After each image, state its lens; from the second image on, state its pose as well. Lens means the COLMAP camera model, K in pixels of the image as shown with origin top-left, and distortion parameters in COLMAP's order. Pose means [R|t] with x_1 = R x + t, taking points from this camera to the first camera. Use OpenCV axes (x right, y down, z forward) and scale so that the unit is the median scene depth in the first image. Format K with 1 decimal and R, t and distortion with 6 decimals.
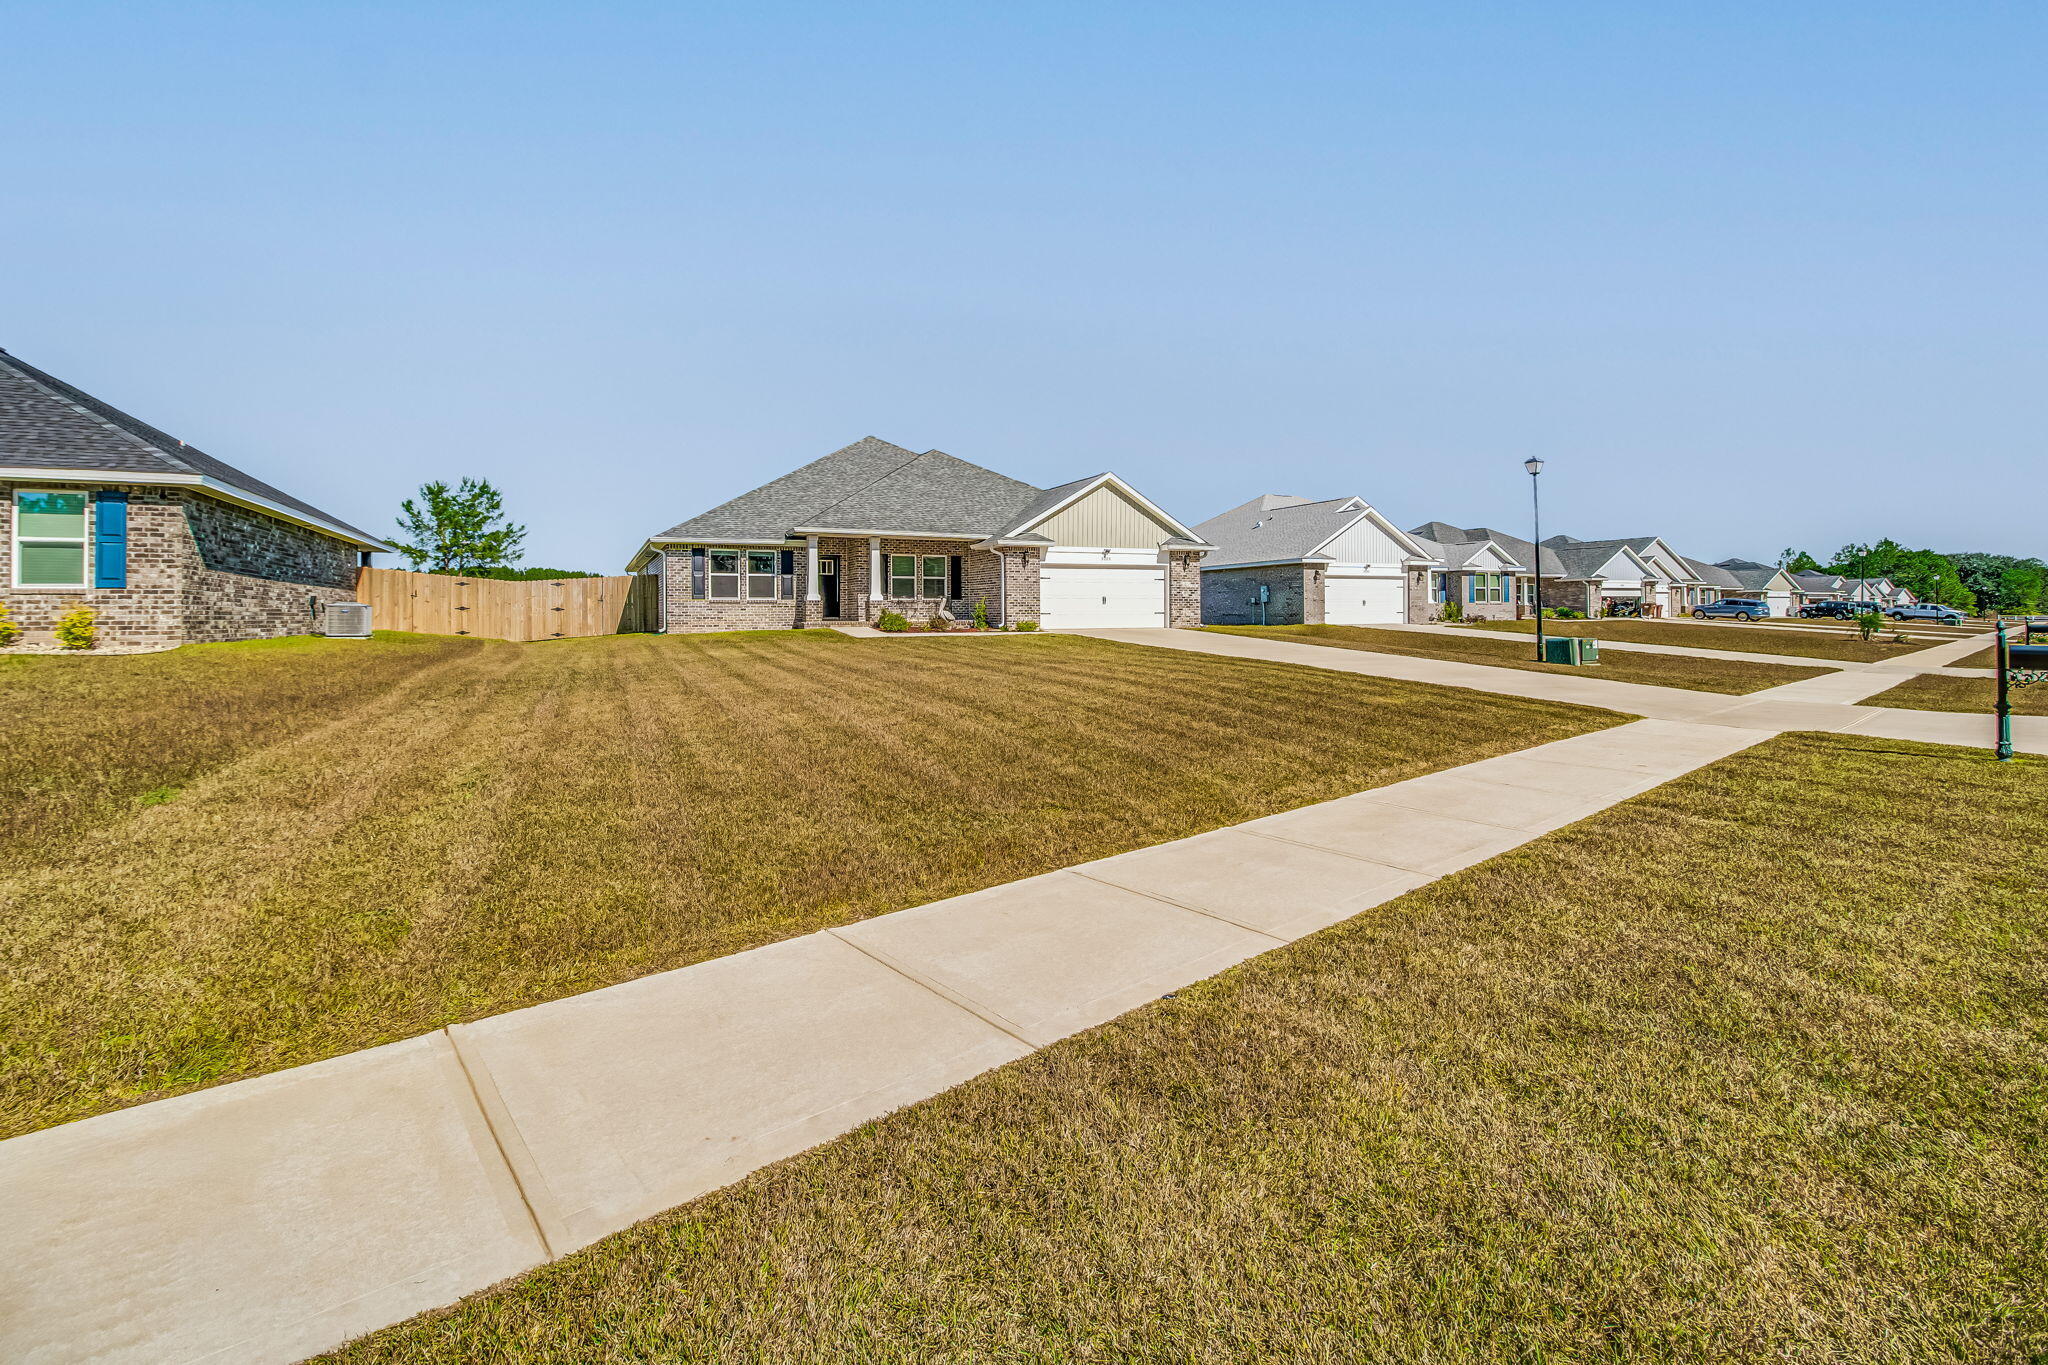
lens RADIAL K [[914.1, 0, 1029.8], [0, 914.1, 643.5], [0, 0, 1]] dist [0.002612, -0.008601]
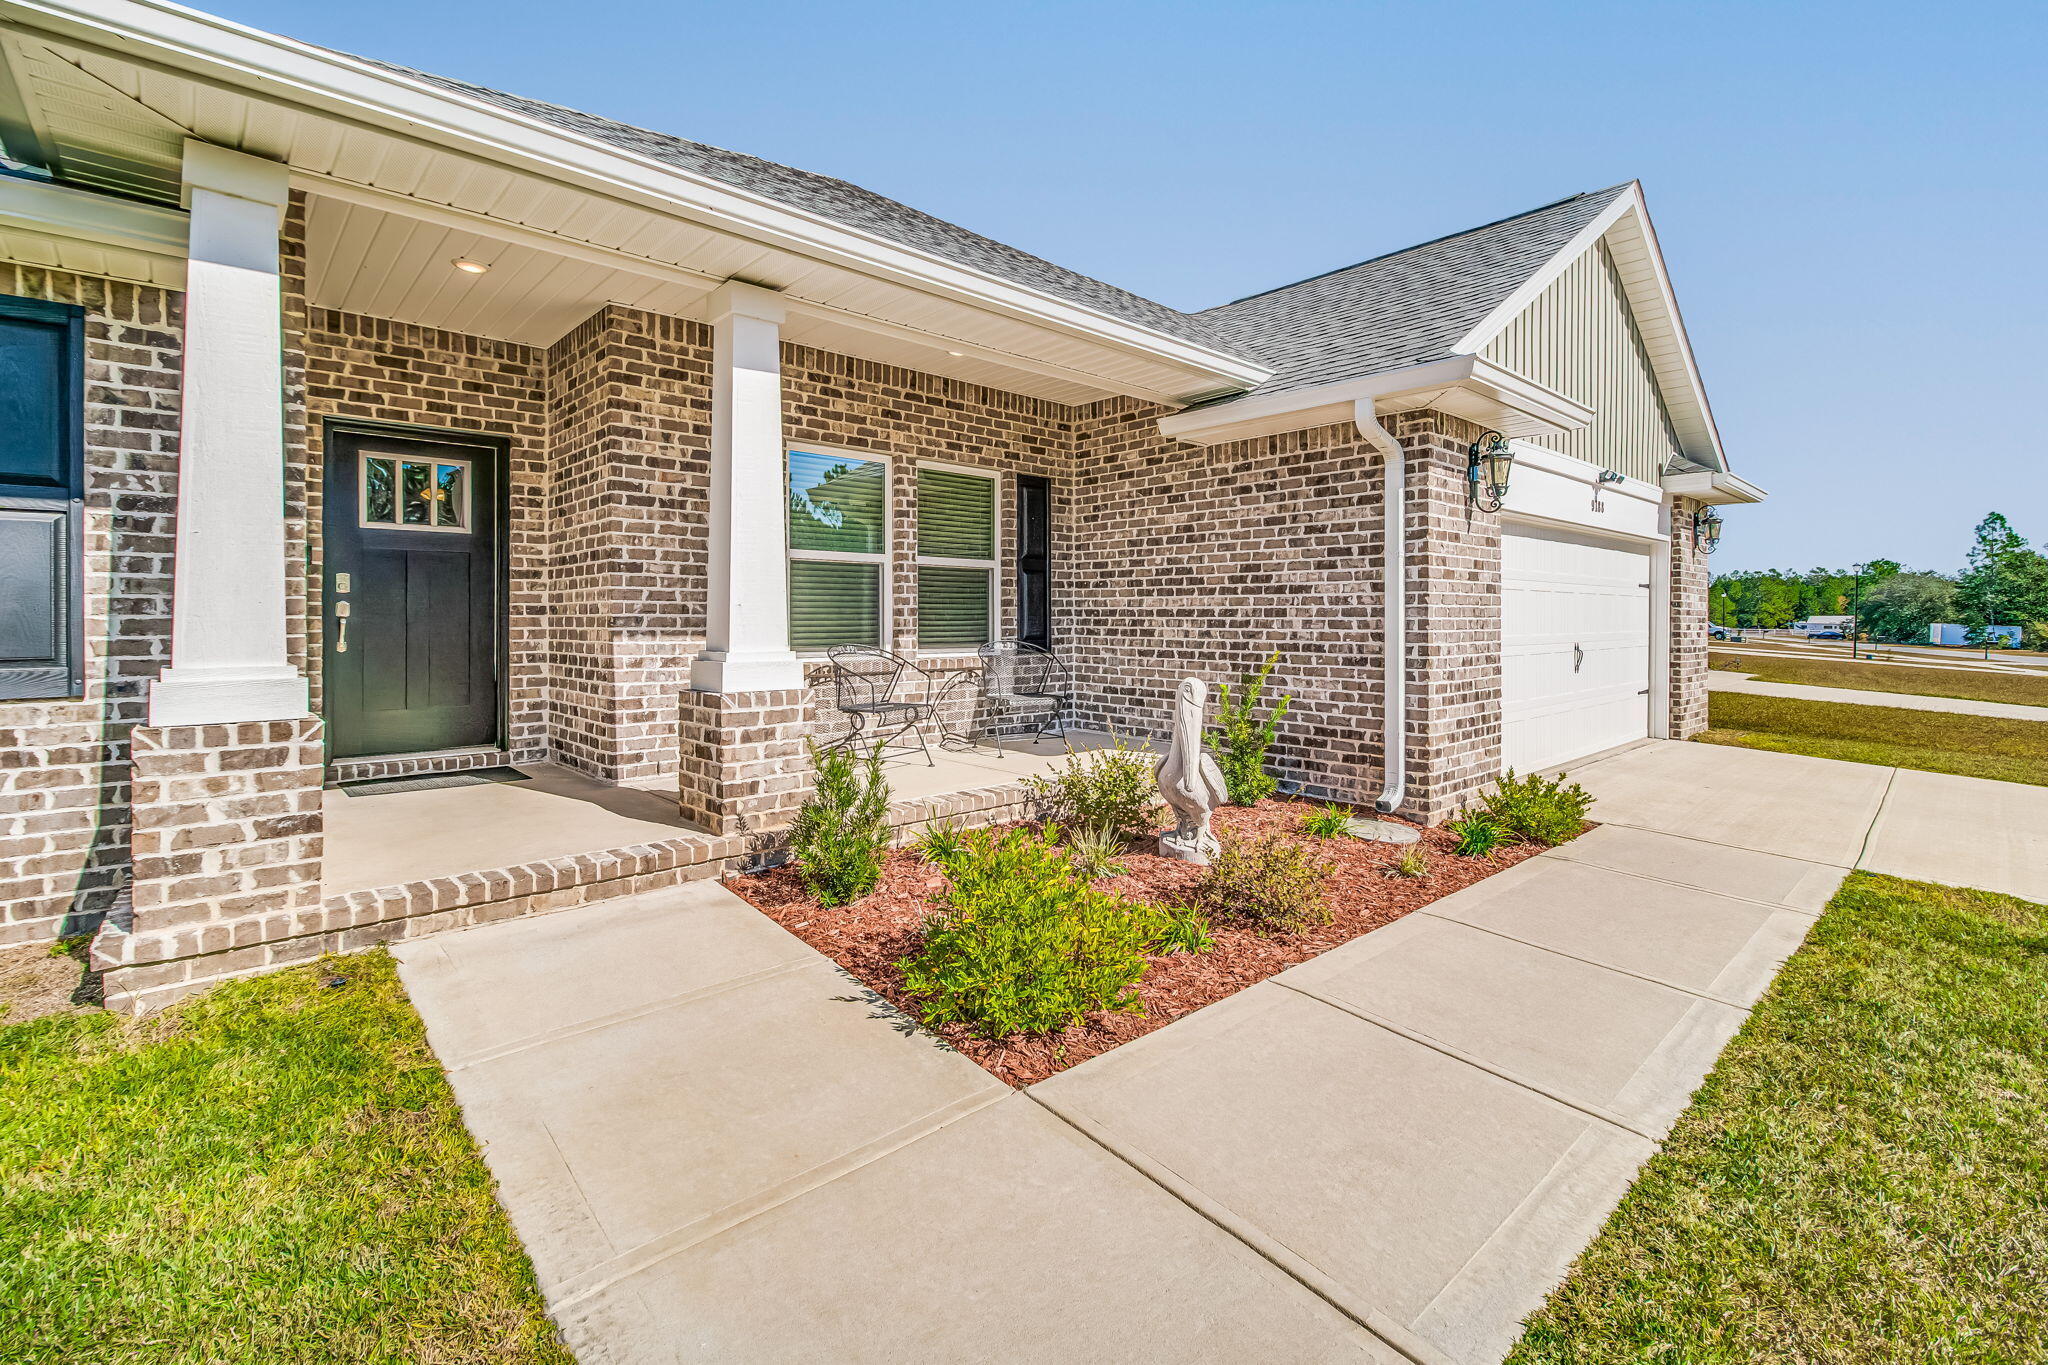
lens RADIAL K [[914.1, 0, 1029.8], [0, 914.1, 643.5], [0, 0, 1]] dist [0.002612, -0.008601]
pose [[0.956433, -0.000683, 0.291952, -0.156303], [0.001656, 0.999994, -0.003086, -0.050282], [-0.291948, 0.003435, 0.956428, 0.771897]]
